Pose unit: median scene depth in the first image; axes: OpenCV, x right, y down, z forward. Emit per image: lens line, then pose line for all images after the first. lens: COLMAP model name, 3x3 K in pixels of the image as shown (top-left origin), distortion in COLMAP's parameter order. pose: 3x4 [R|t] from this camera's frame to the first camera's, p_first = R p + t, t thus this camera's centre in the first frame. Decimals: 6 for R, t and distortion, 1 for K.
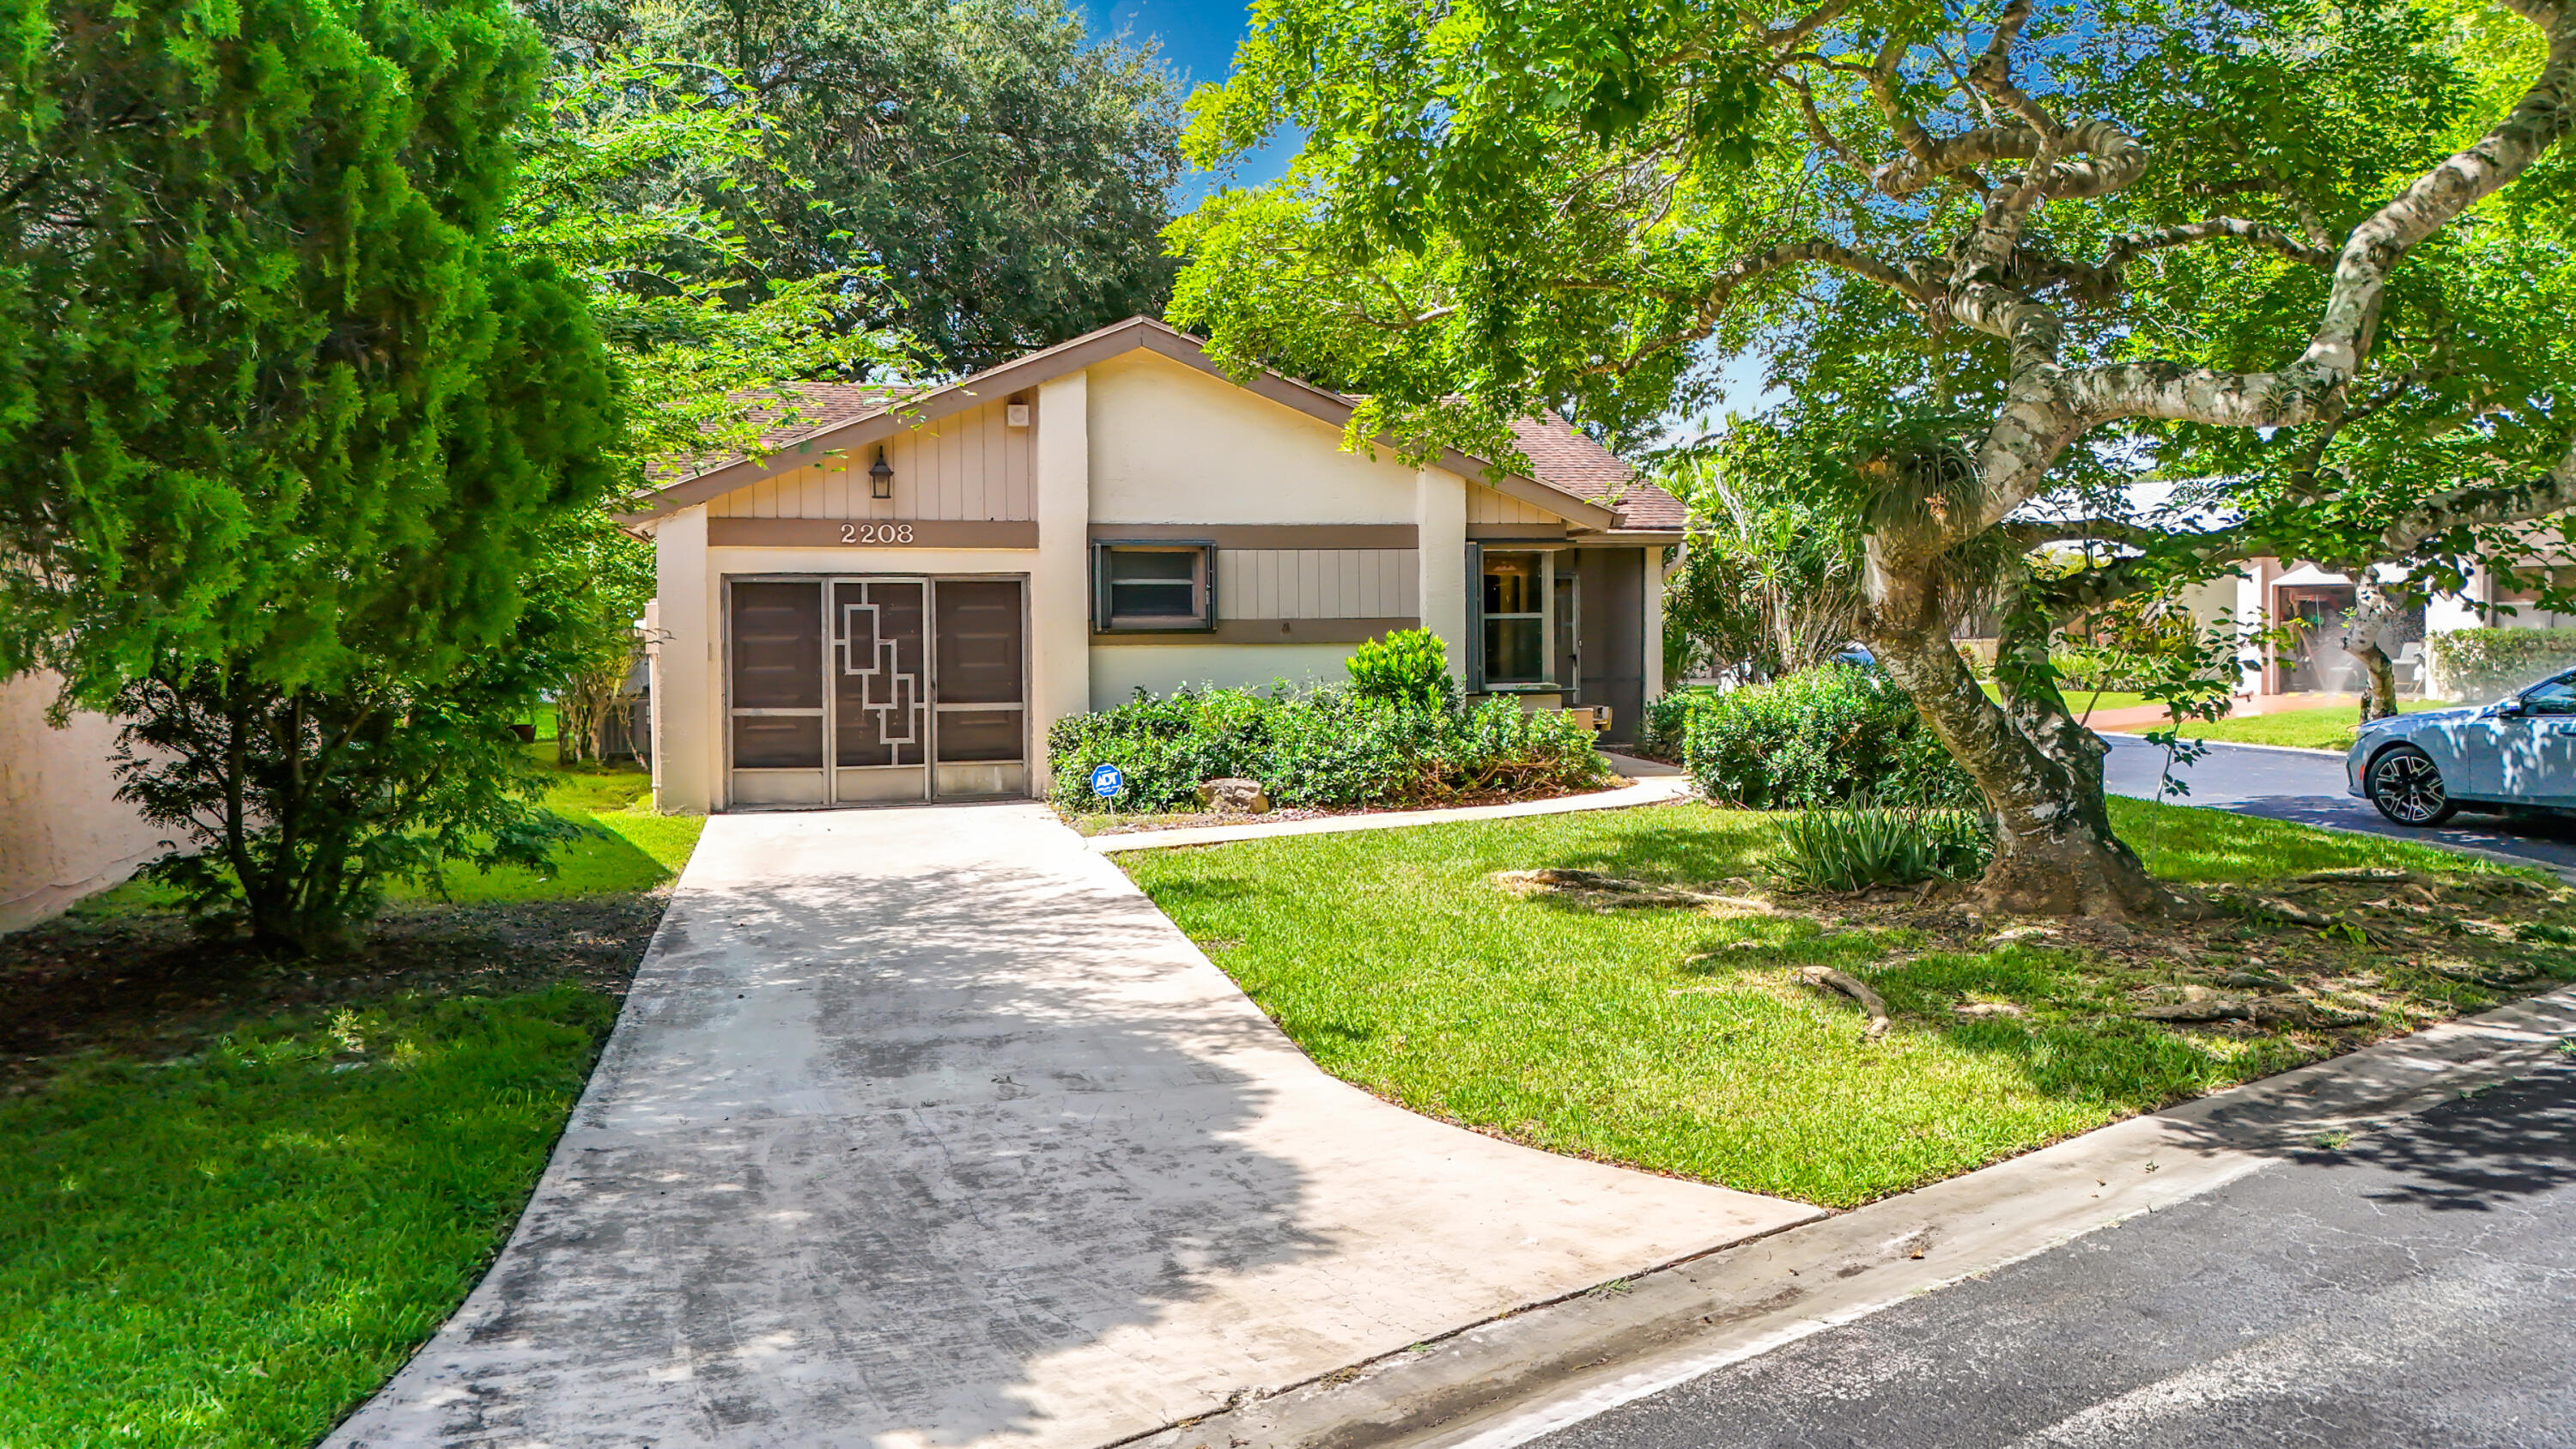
lens RADIAL K [[1963.3, 0, 1278.1], [0, 1963.3, 723.7], [0, 0, 1]] dist [0.042886, -0.044417]
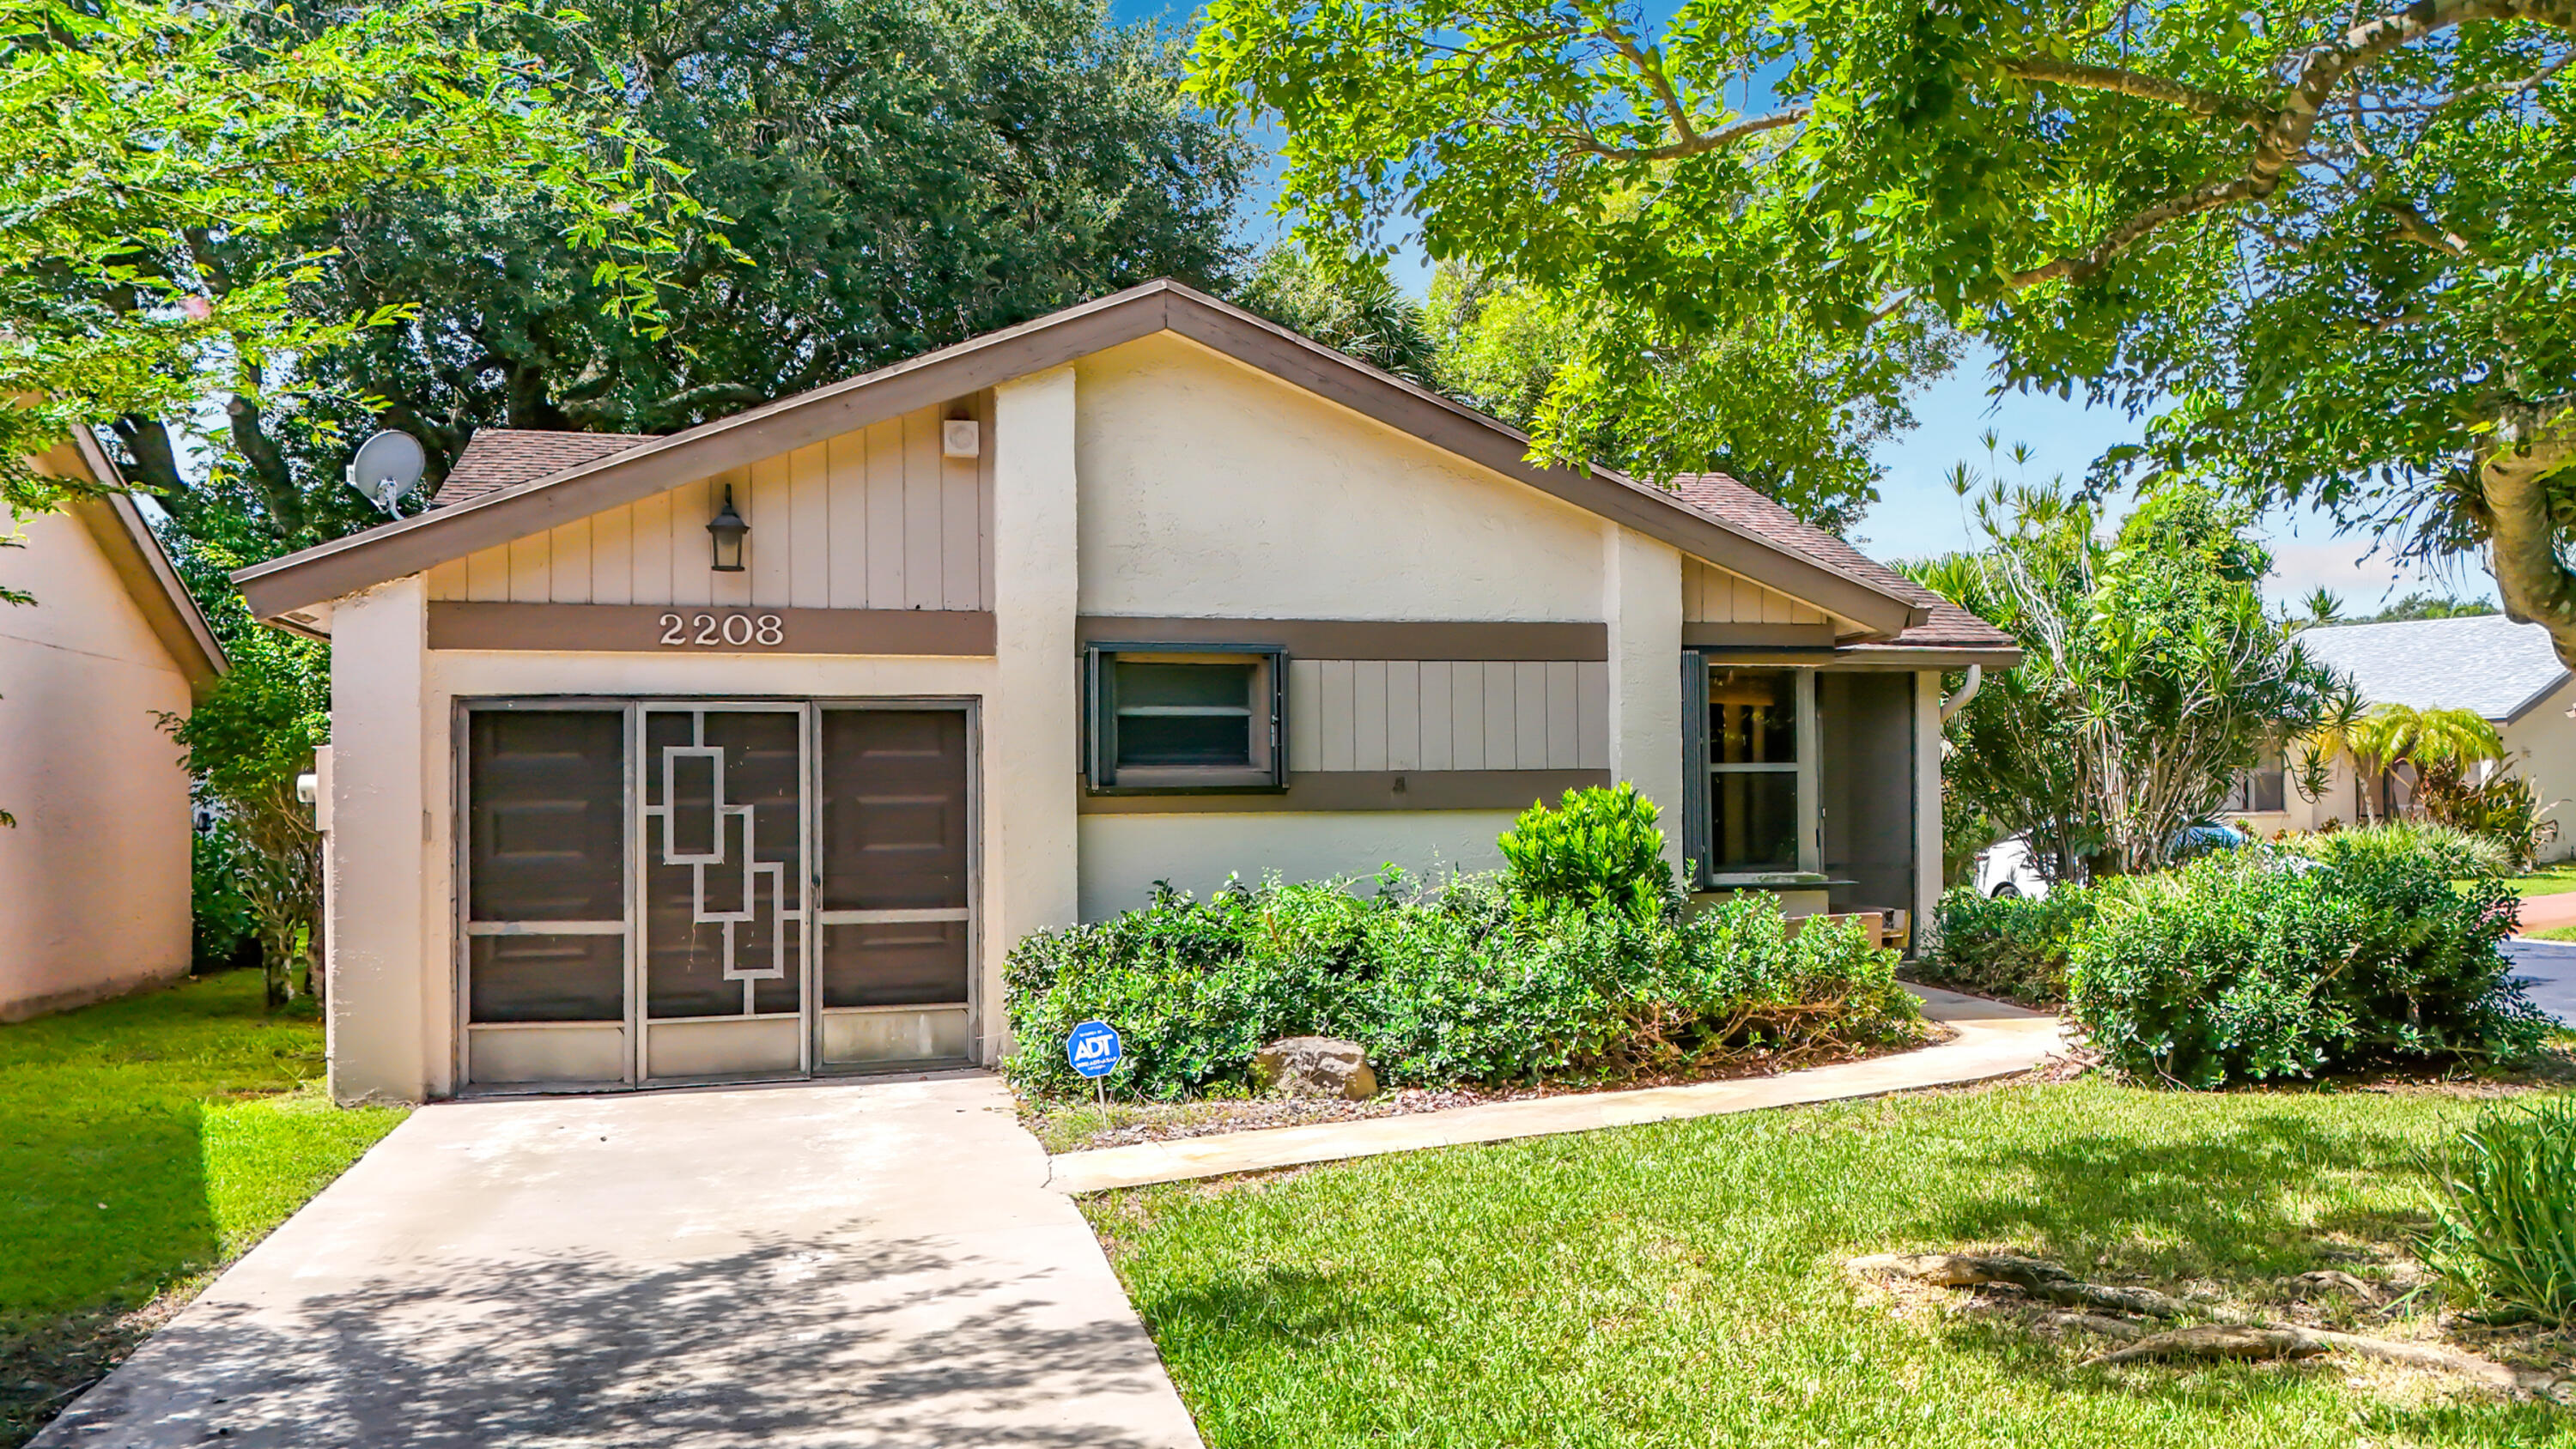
lens RADIAL K [[2192.1, 0, 1451.1], [0, 2192.1, 782.7], [0, 0, 1]] dist [0.068185, -0.079067]
pose [[0.999030, -0.001006, 0.044030, -0.010739], [0.003581, 0.998284, -0.058455, -0.009493], [-0.043895, 0.058556, 0.997319, 0.318128]]
